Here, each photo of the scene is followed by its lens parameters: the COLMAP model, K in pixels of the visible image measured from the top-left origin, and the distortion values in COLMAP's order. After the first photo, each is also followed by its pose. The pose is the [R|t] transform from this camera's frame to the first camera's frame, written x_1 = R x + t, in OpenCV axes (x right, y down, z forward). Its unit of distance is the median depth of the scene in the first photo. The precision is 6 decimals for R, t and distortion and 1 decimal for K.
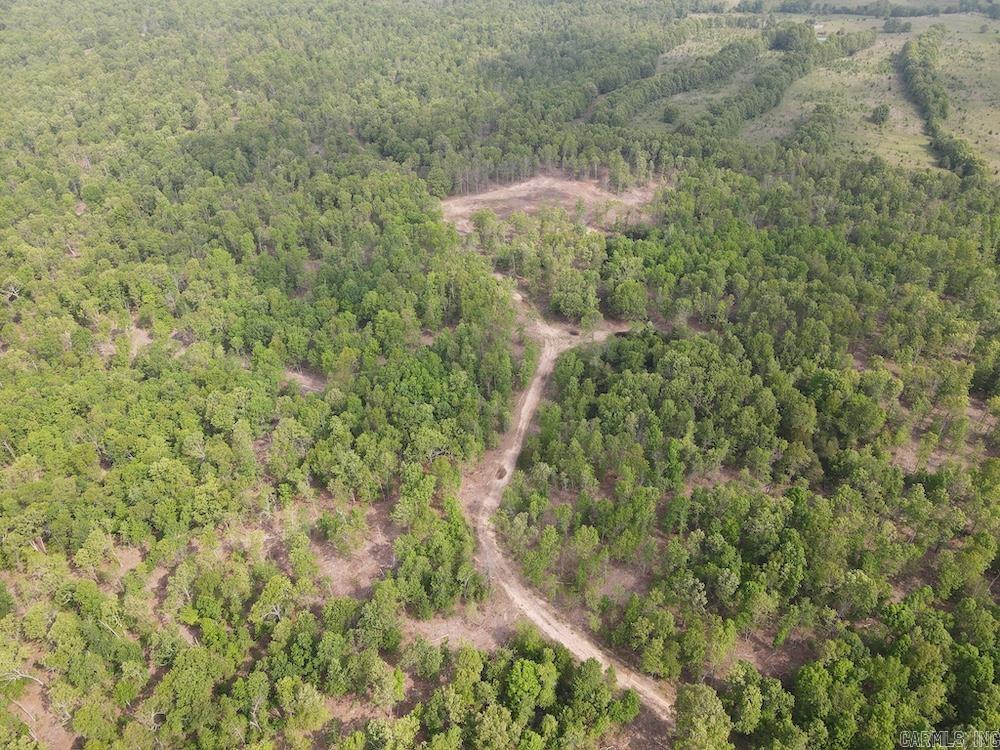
lens RADIAL K [[750.1, 0, 500.0], [0, 750.1, 375.0], [0, 0, 1]] dist [0.019641, 0.008819]
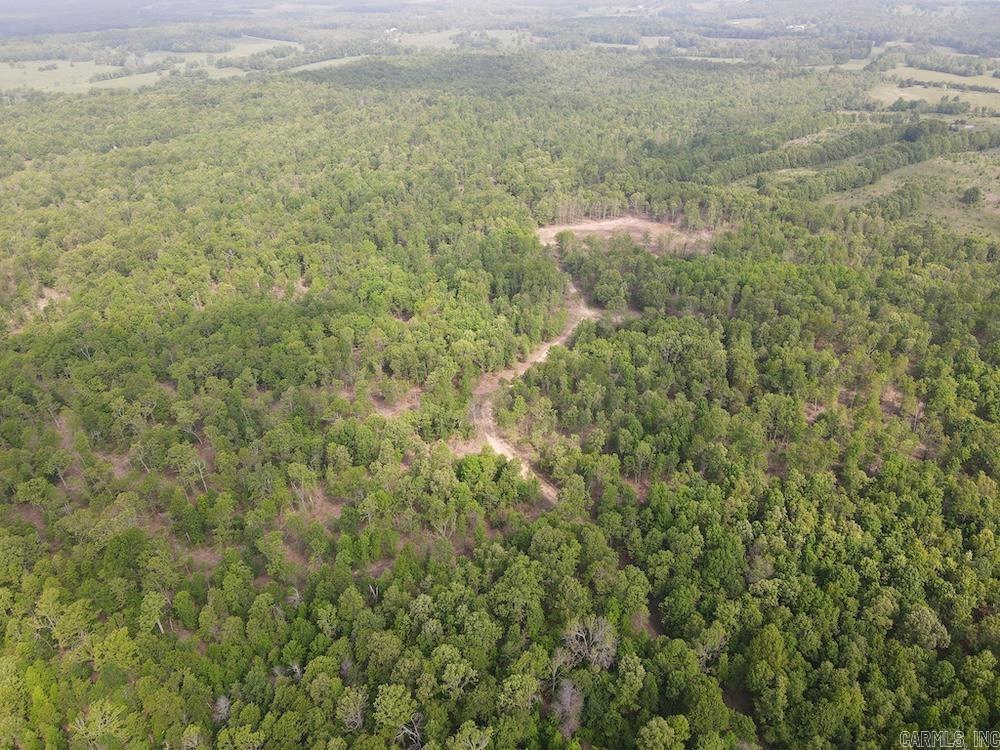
lens RADIAL K [[750.1, 0, 500.0], [0, 750.1, 375.0], [0, 0, 1]] dist [0.019641, 0.008819]
pose [[0.967154, 0.120857, -0.223623, 0.158866], [-0.145163, 0.984778, -0.095598, 0.138606], [0.208666, 0.124920, 0.969976, -0.201637]]
